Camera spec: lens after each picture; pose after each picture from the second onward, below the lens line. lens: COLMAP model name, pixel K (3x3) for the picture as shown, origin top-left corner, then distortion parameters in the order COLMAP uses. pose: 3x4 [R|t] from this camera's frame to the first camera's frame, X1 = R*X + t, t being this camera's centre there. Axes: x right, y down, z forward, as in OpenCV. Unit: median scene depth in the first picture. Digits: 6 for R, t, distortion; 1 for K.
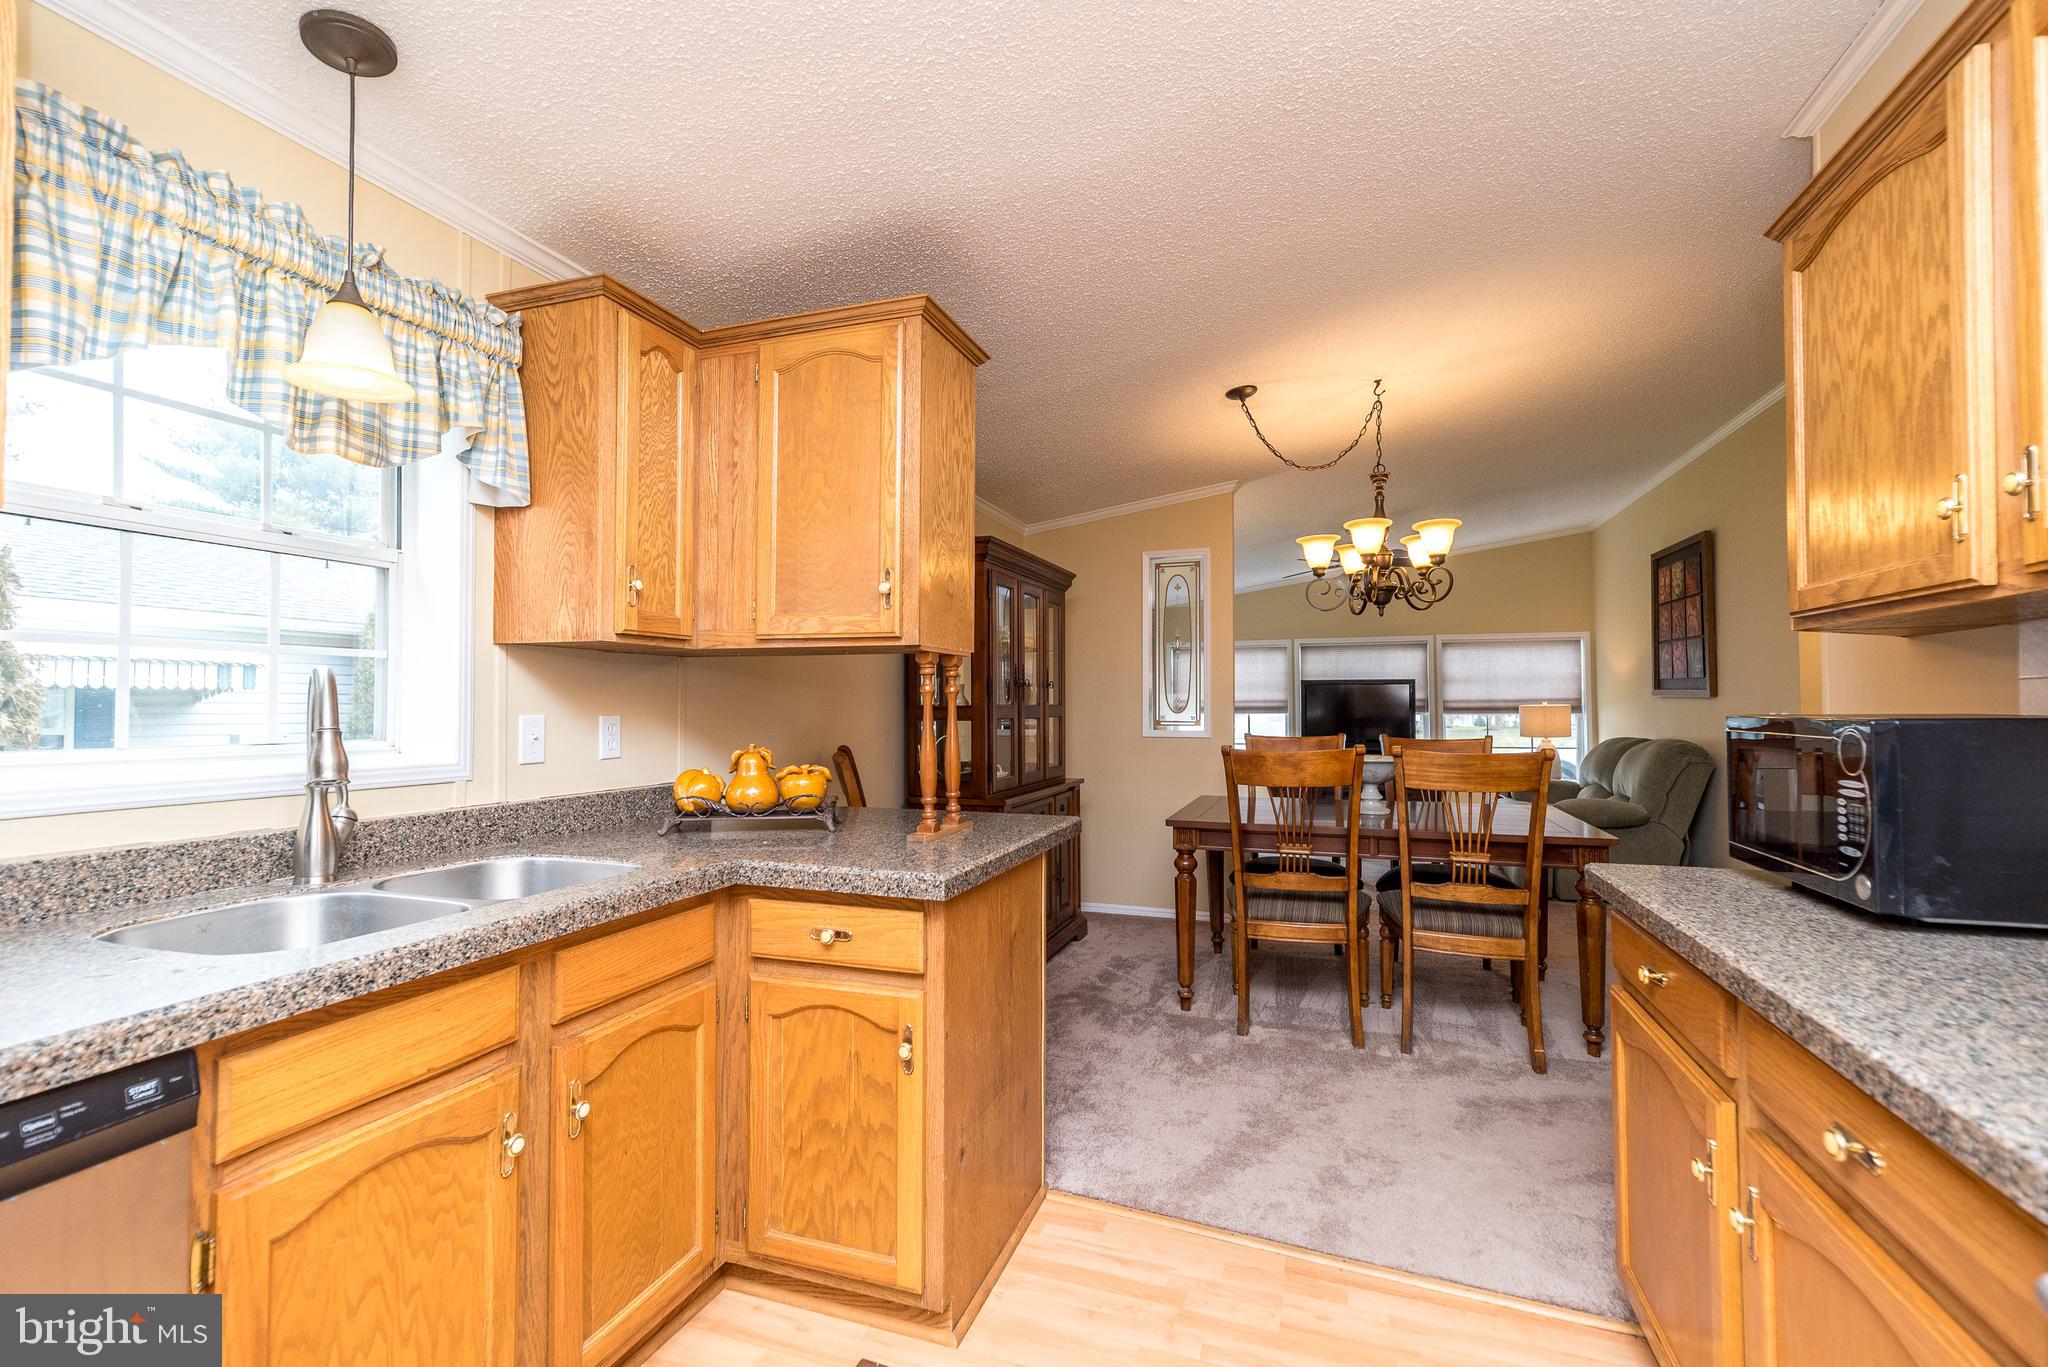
lens RADIAL K [[899.7, 0, 1020.9], [0, 899.7, 686.3], [0, 0, 1]] dist [0.009947, -0.000191]
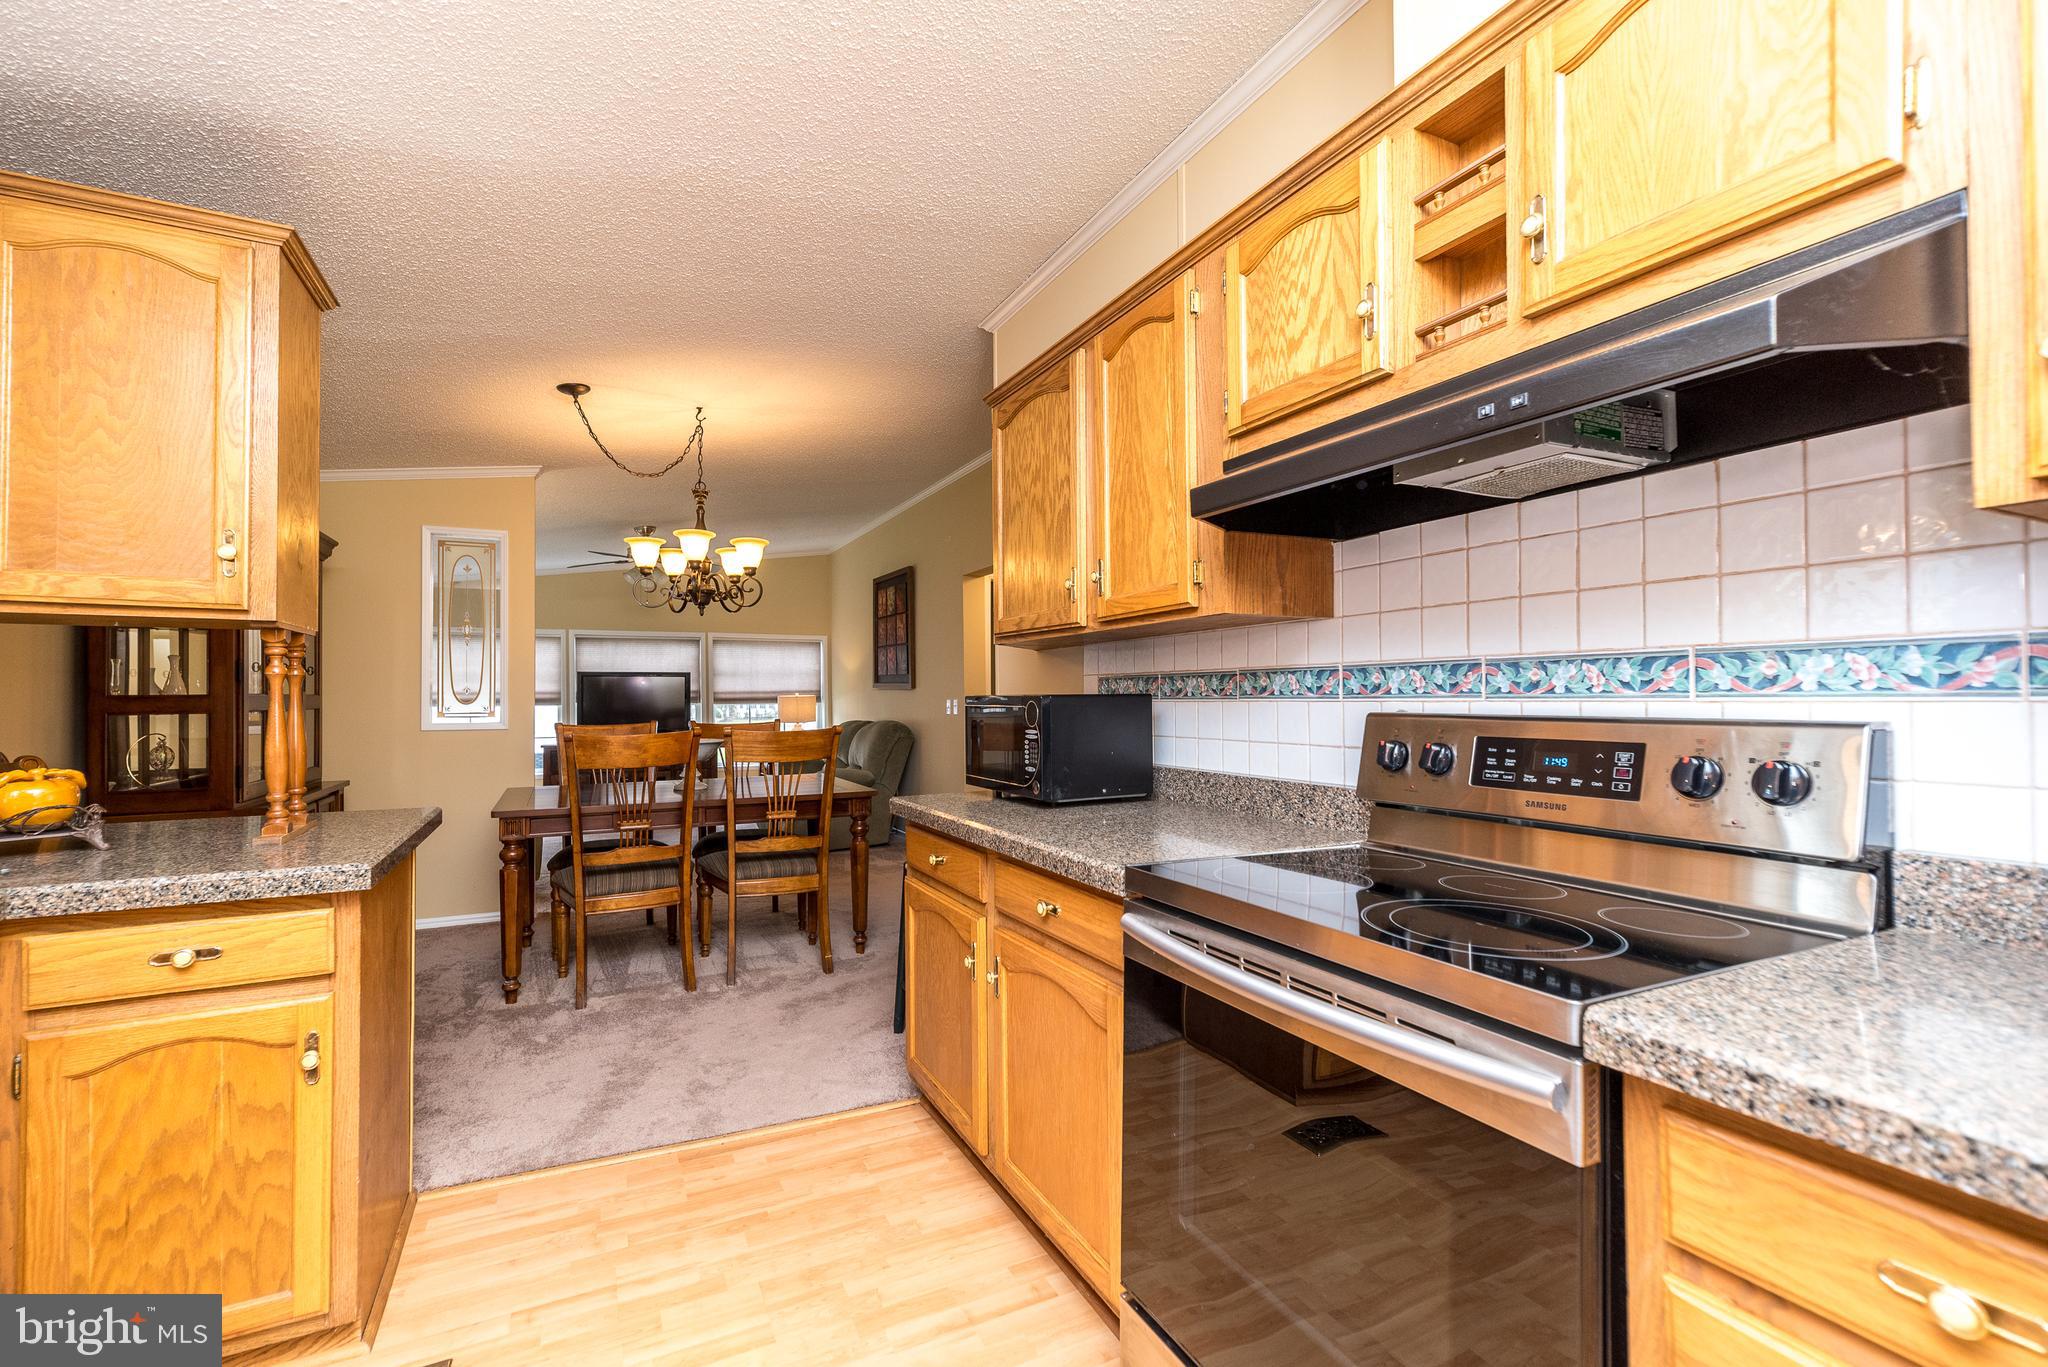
lens RADIAL K [[890.7, 0, 1027.0], [0, 890.7, 686.4], [0, 0, 1]] dist [0.001363, 0.005349]
pose [[0.689946, 0.004976, 0.723844, -0.240076], [-0.009861, 0.999948, 0.002525, 0.008852], [-0.723794, -0.008880, 0.689959, -0.138687]]
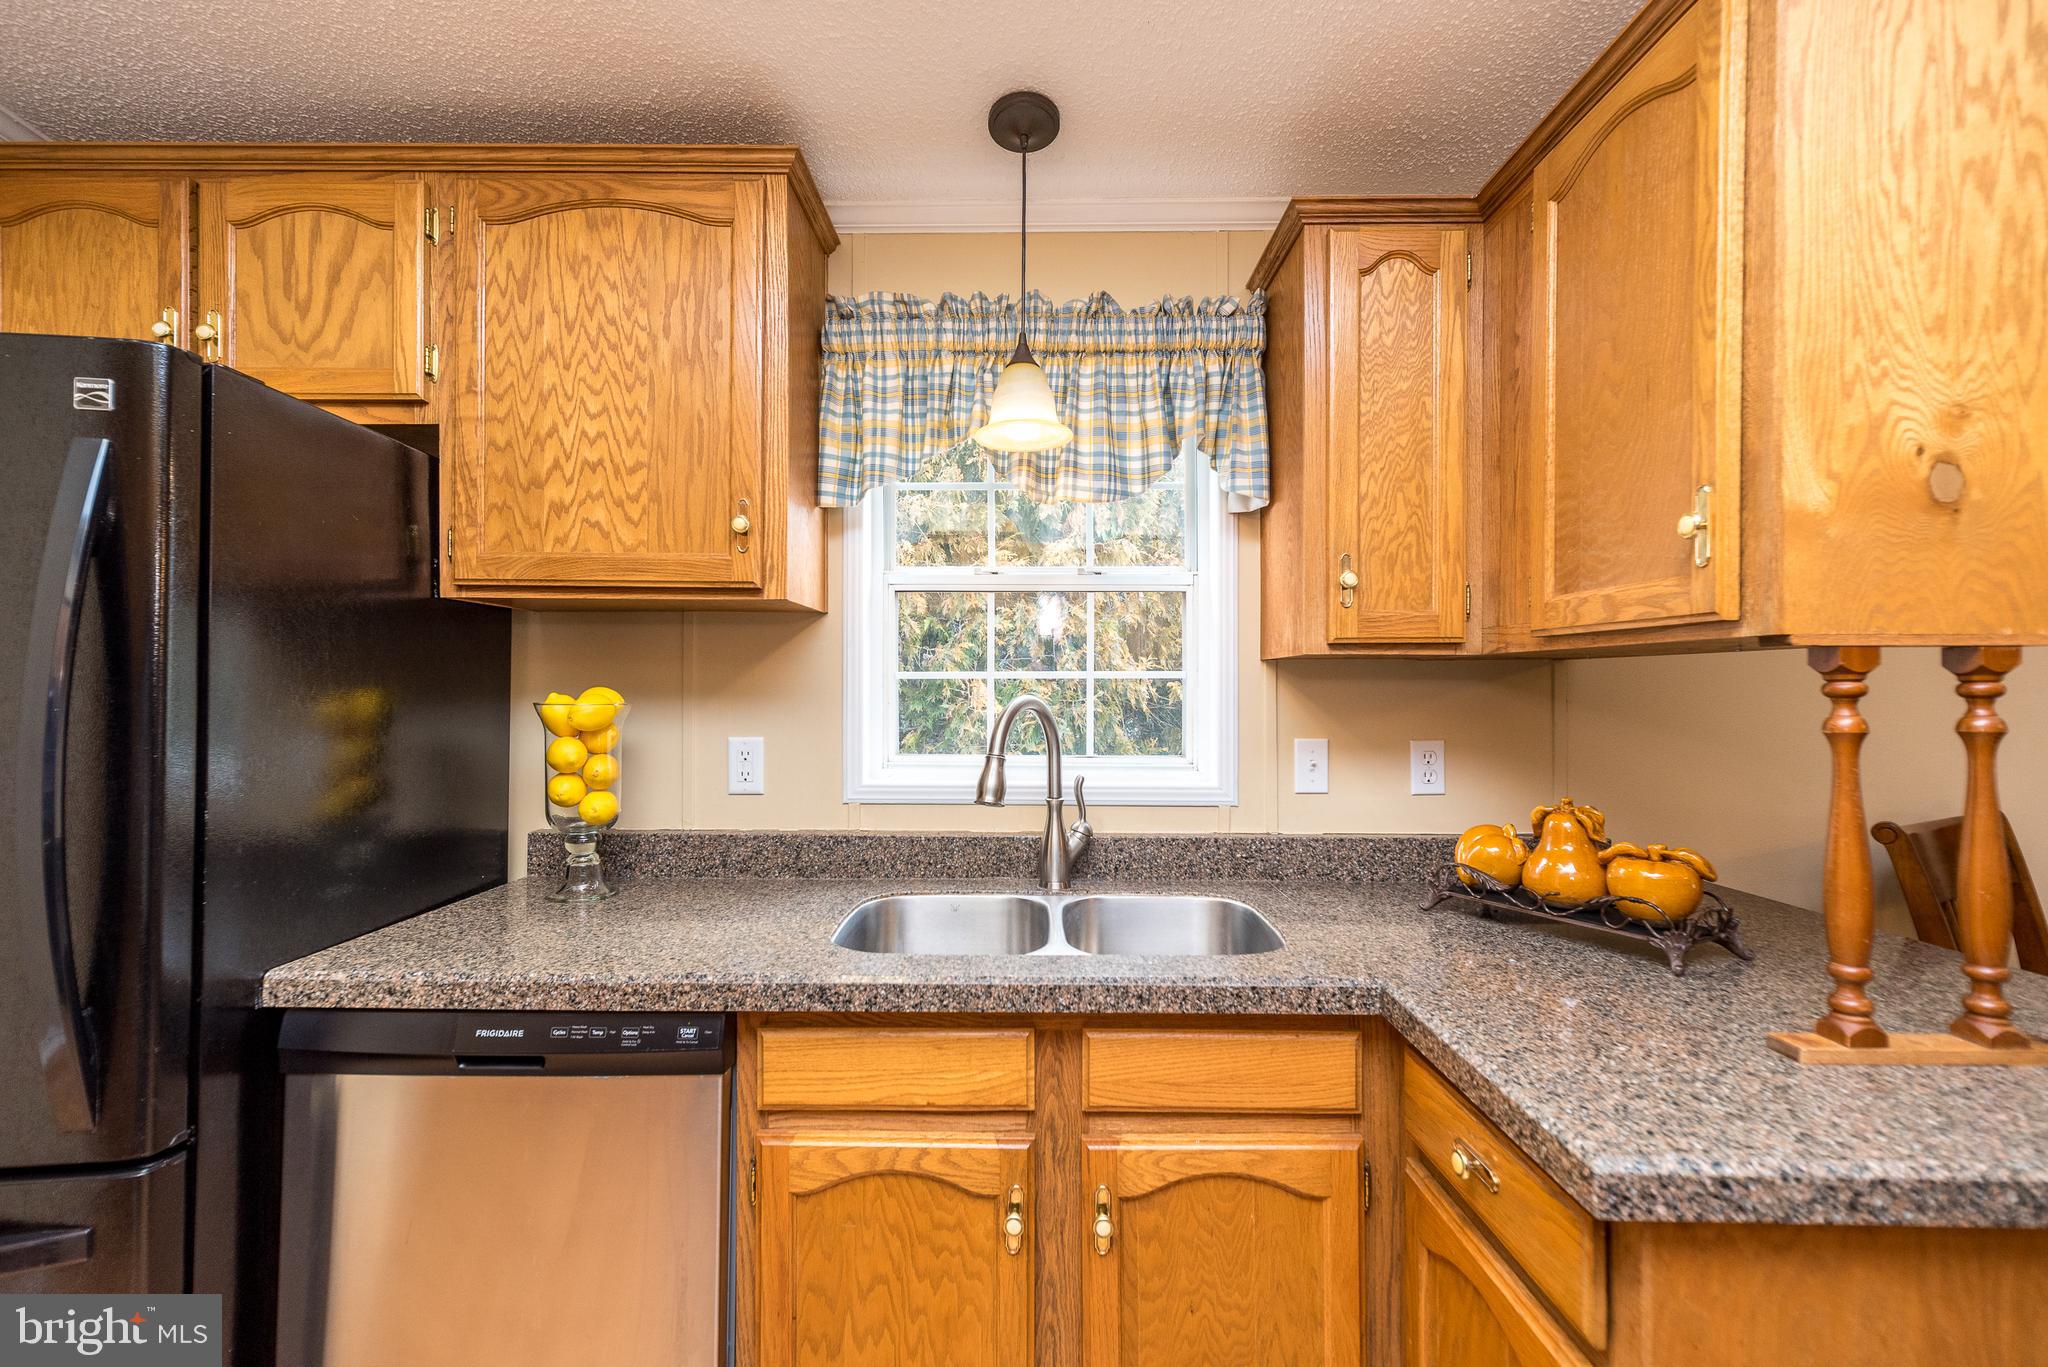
lens RADIAL K [[890.7, 0, 1027.0], [0, 890.7, 686.4], [0, 0, 1]] dist [0.001363, 0.005349]
pose [[0.320968, -0.003731, -0.947083, 0.200568], [0.018955, 0.999817, 0.002485, -0.027123], [0.946900, -0.018749, 0.320980, 0.482865]]
